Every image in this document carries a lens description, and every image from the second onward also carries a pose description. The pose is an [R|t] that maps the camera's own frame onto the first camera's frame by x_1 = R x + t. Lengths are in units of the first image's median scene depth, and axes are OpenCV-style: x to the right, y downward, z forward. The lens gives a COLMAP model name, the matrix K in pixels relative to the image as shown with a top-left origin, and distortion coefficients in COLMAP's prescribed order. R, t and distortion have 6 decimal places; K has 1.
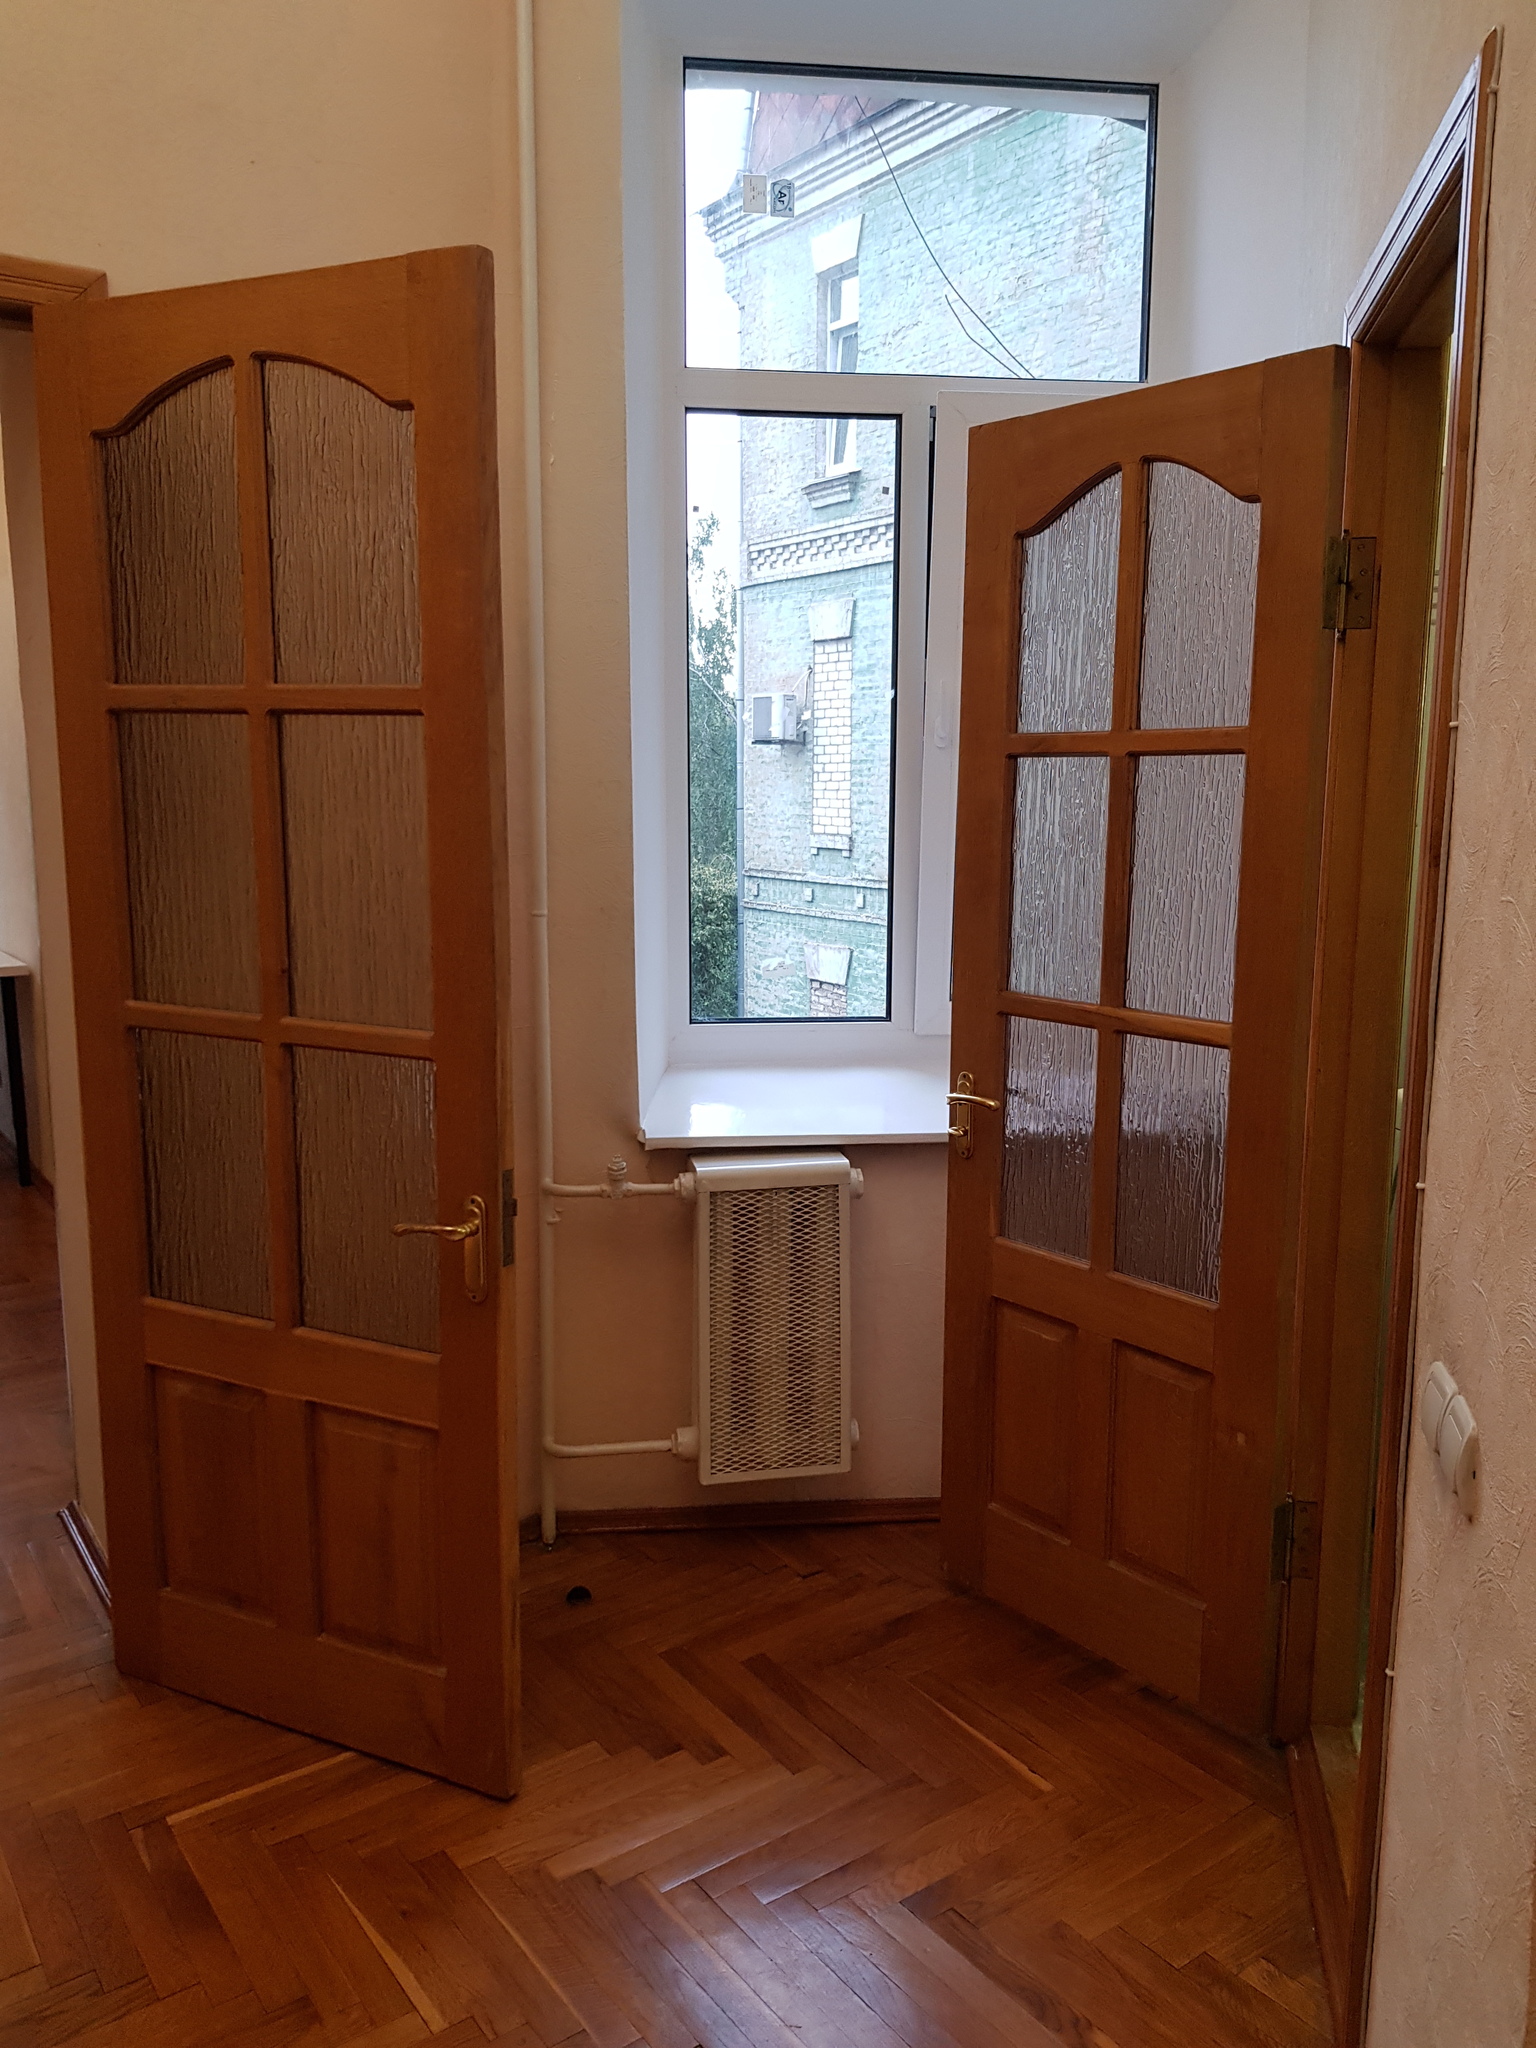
lens RADIAL K [[1596.8, 0, 764.8], [0, 1596.8, 1006.4], [0, 0, 1]] dist [0.068858, -0.123342]
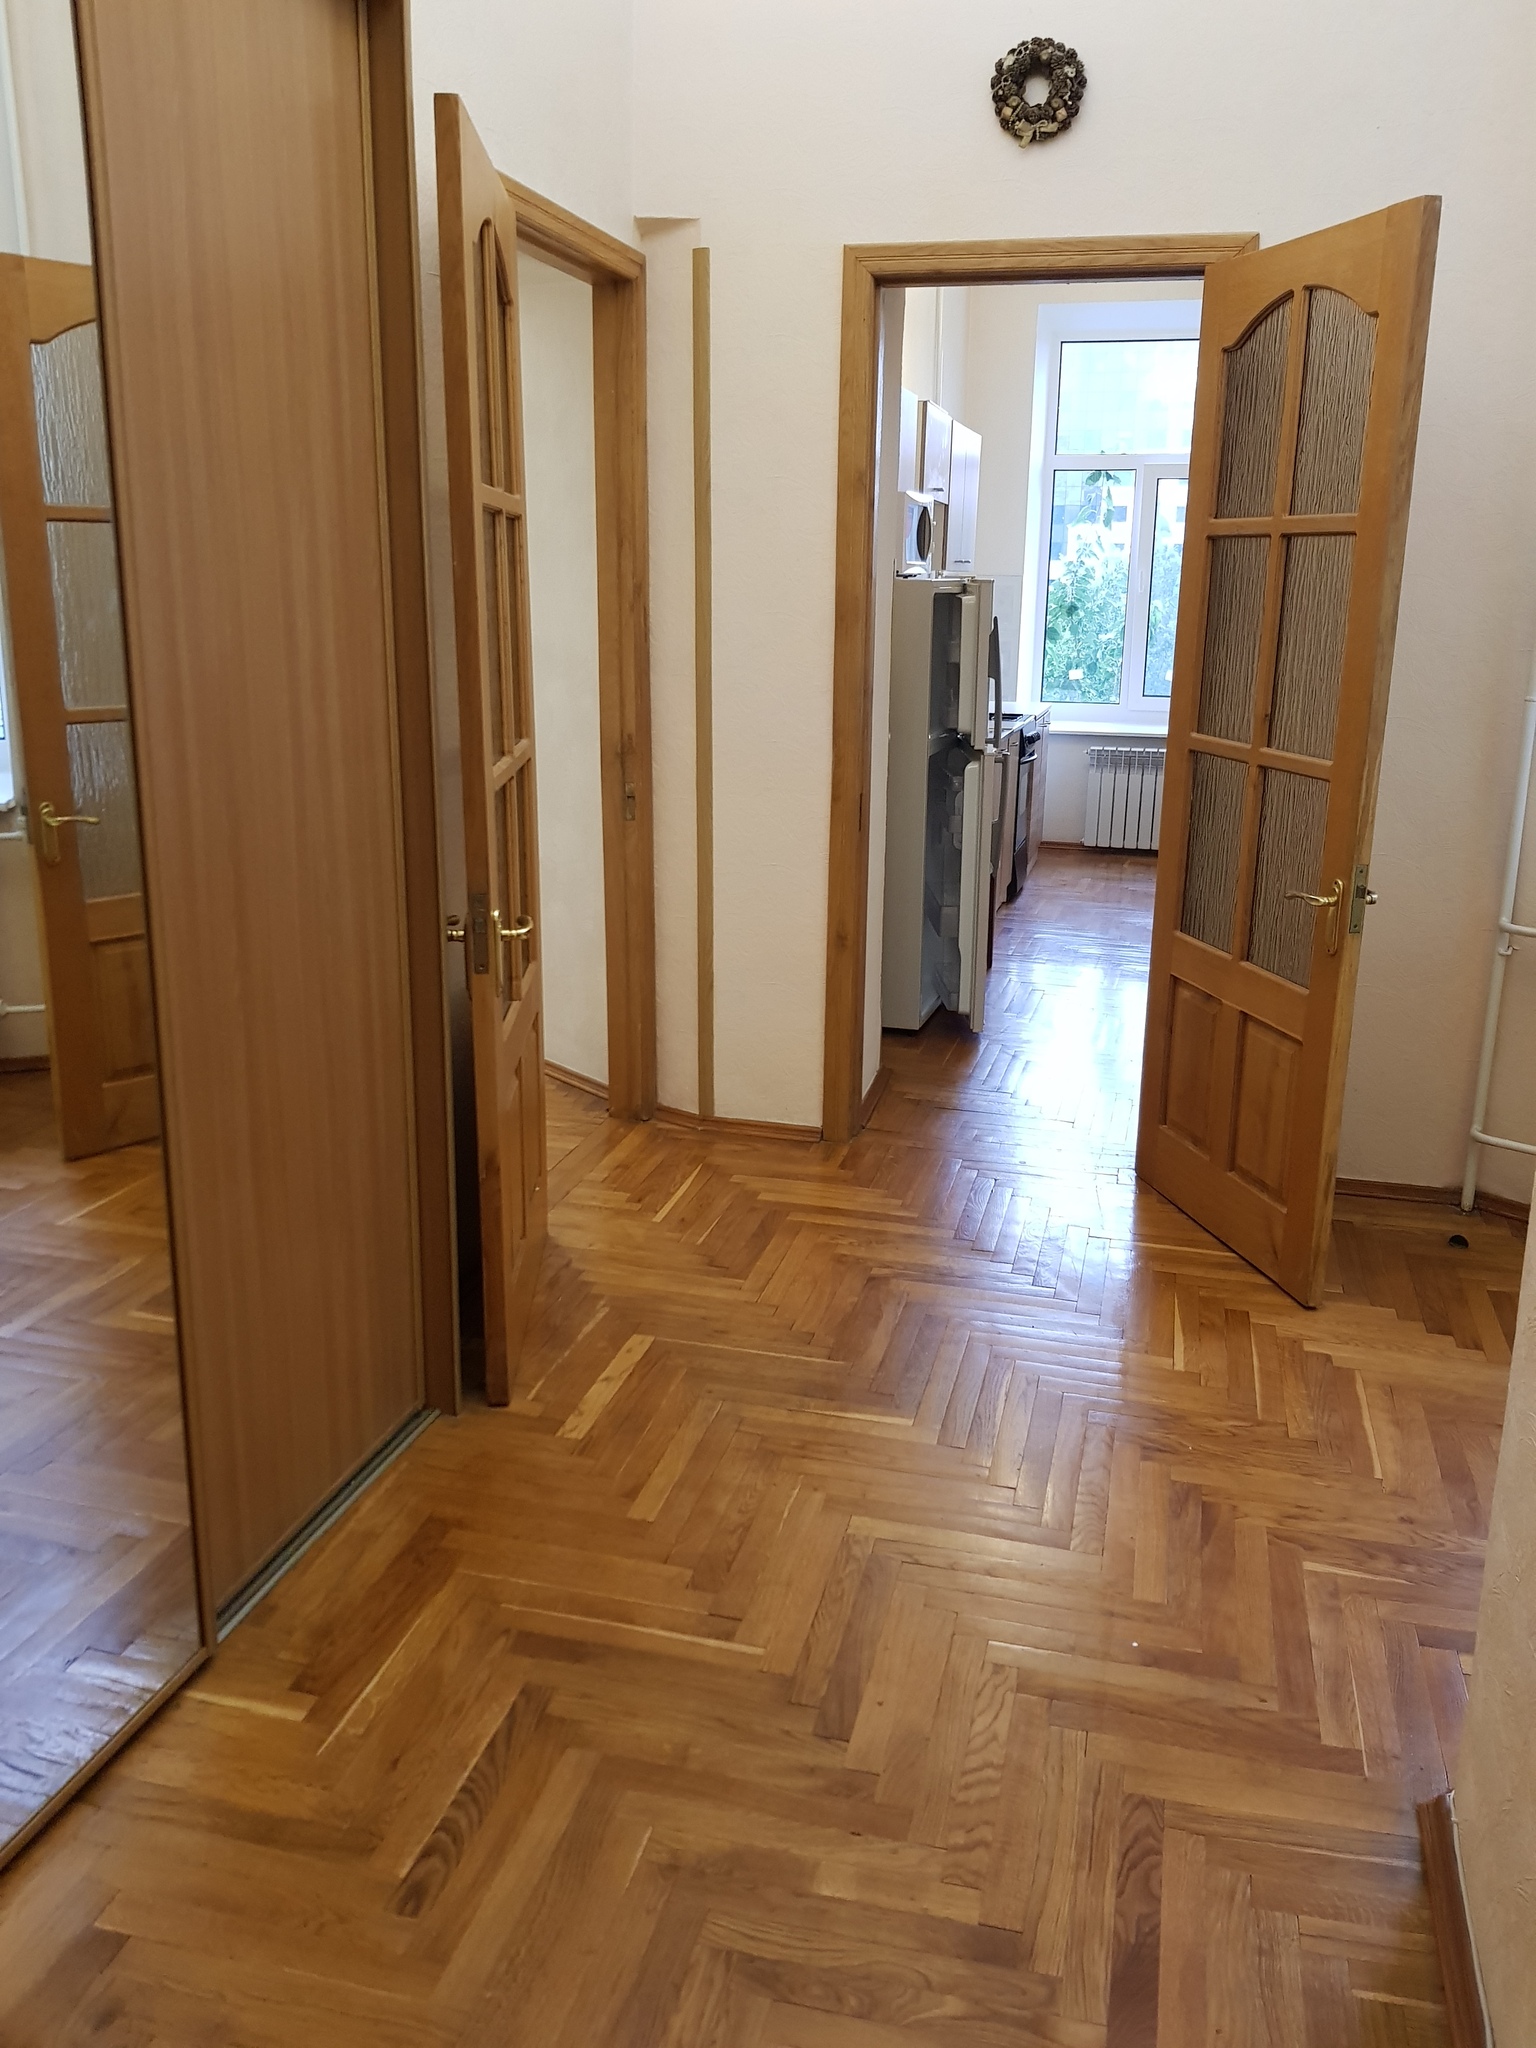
lens RADIAL K [[1596.8, 0, 787.6], [0, 1596.8, 977.4], [0, 0, 1]] dist [0.068858, -0.123342]
pose [[0.642022, 0.193724, -0.741808, 0.542791], [-0.134333, 0.981007, 0.139928, 0.064704], [0.754826, 0.009813, 0.655851, -0.288714]]
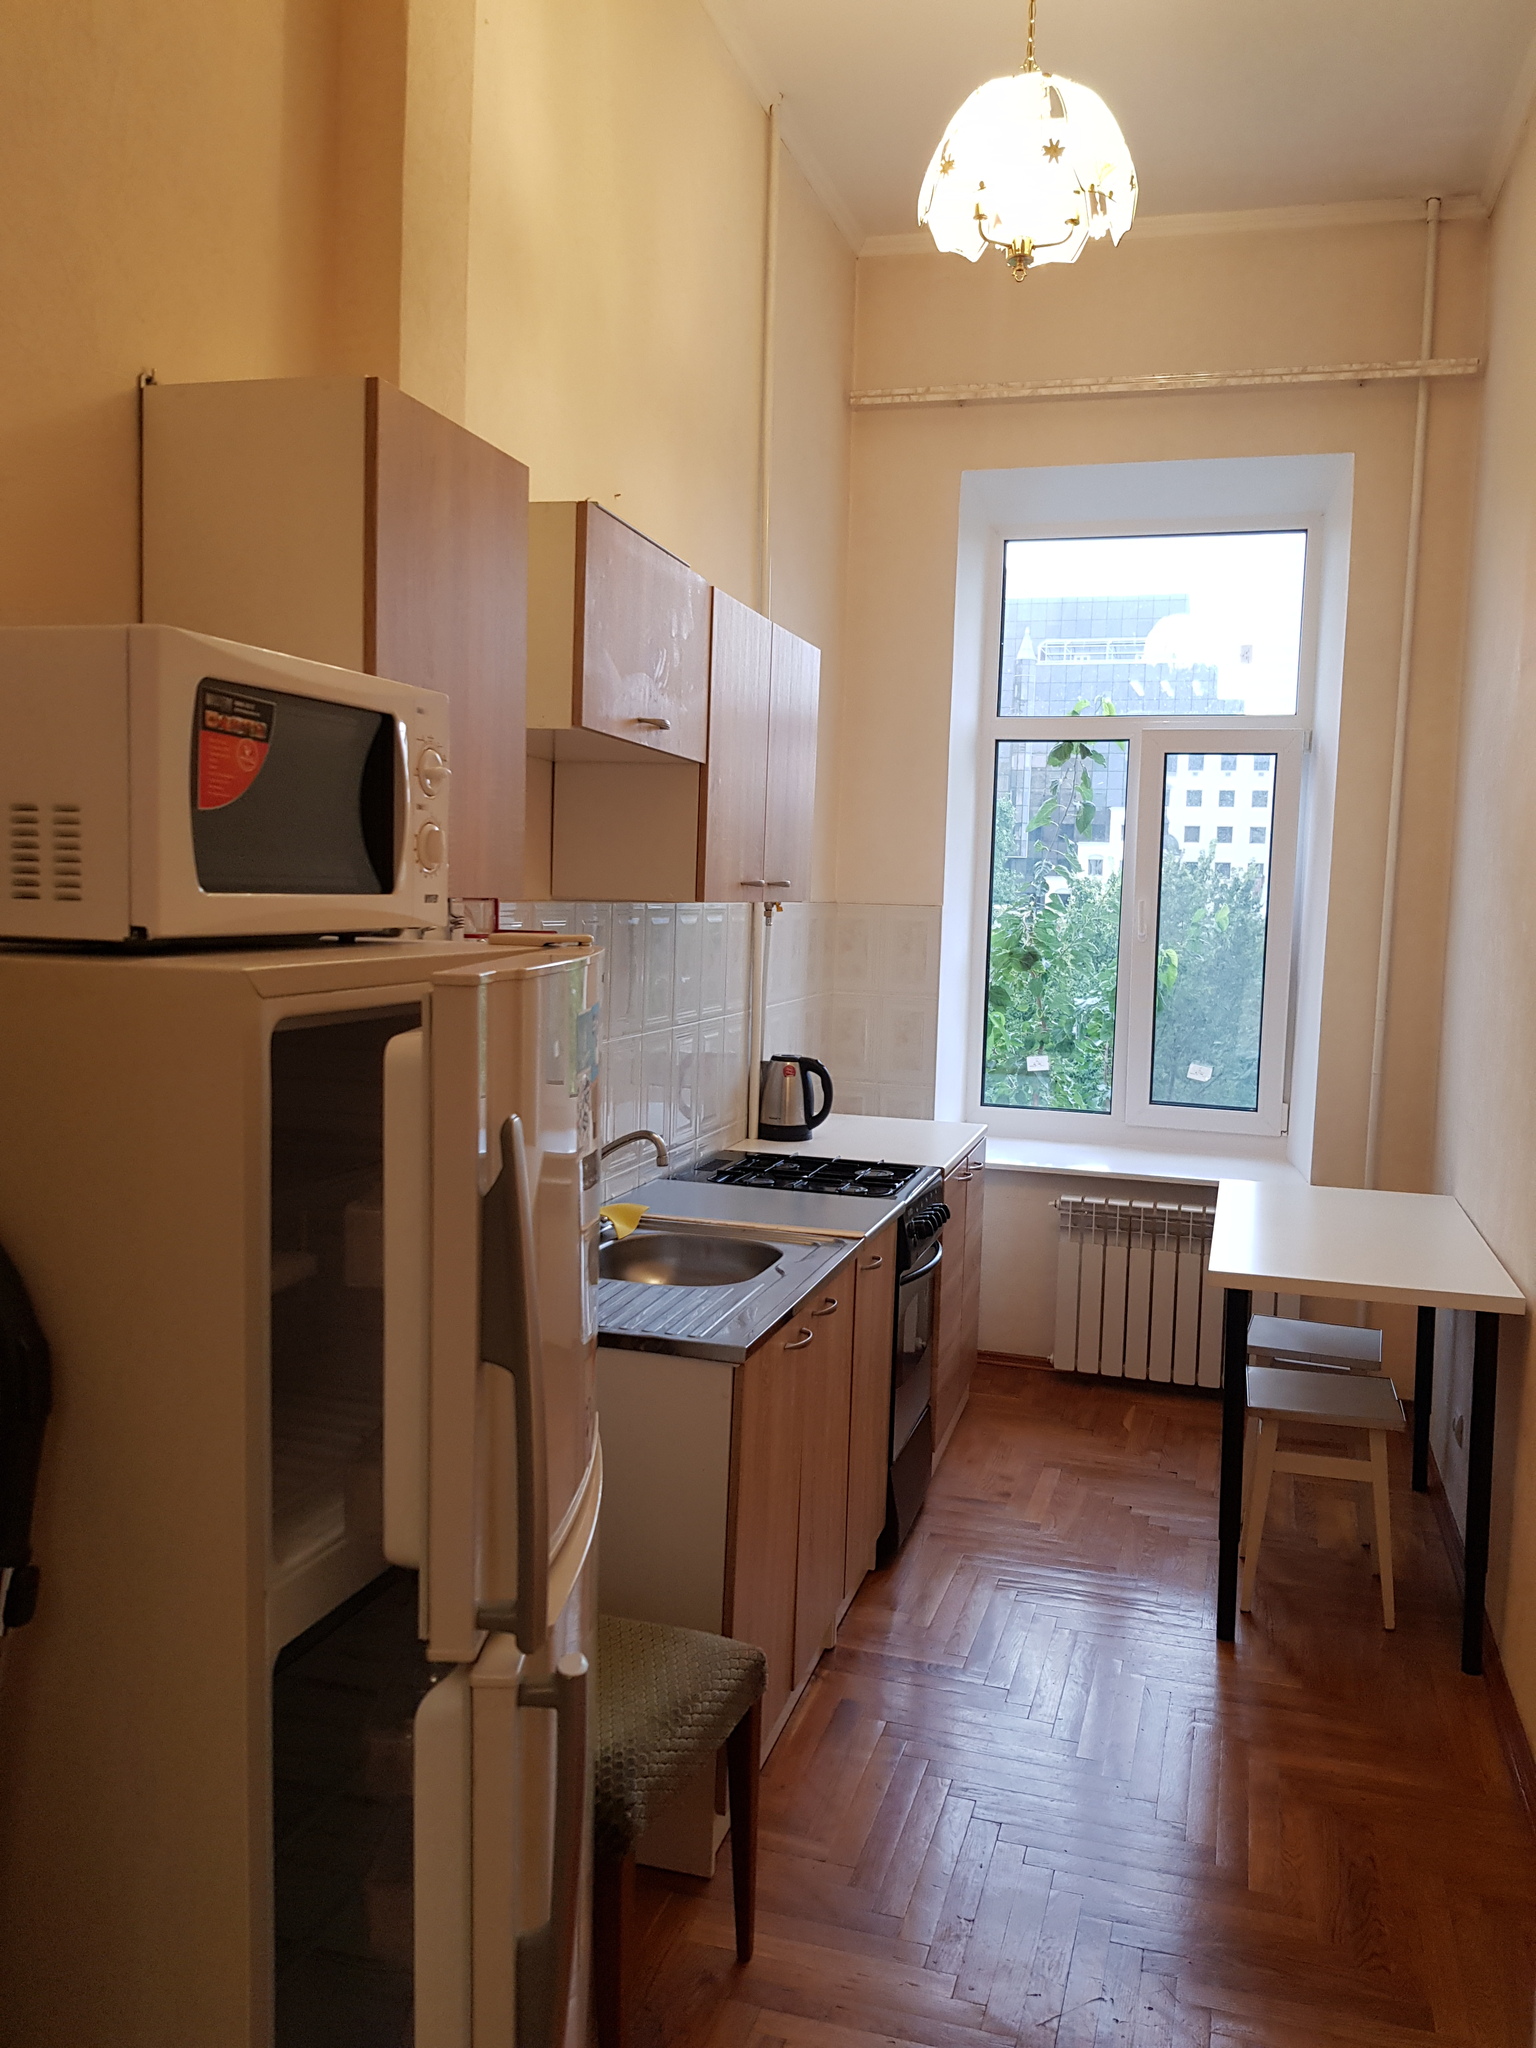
lens RADIAL K [[1596.8, 0, 798.0], [0, 1596.8, 1002.5], [0, 0, 1]] dist [0.068858, -0.123342]
pose [[0.636696, 0.071419, -0.767800, -0.491106], [-0.146892, 0.988702, -0.029843, -0.179526], [0.756994, 0.131784, 0.639994, 1.035471]]
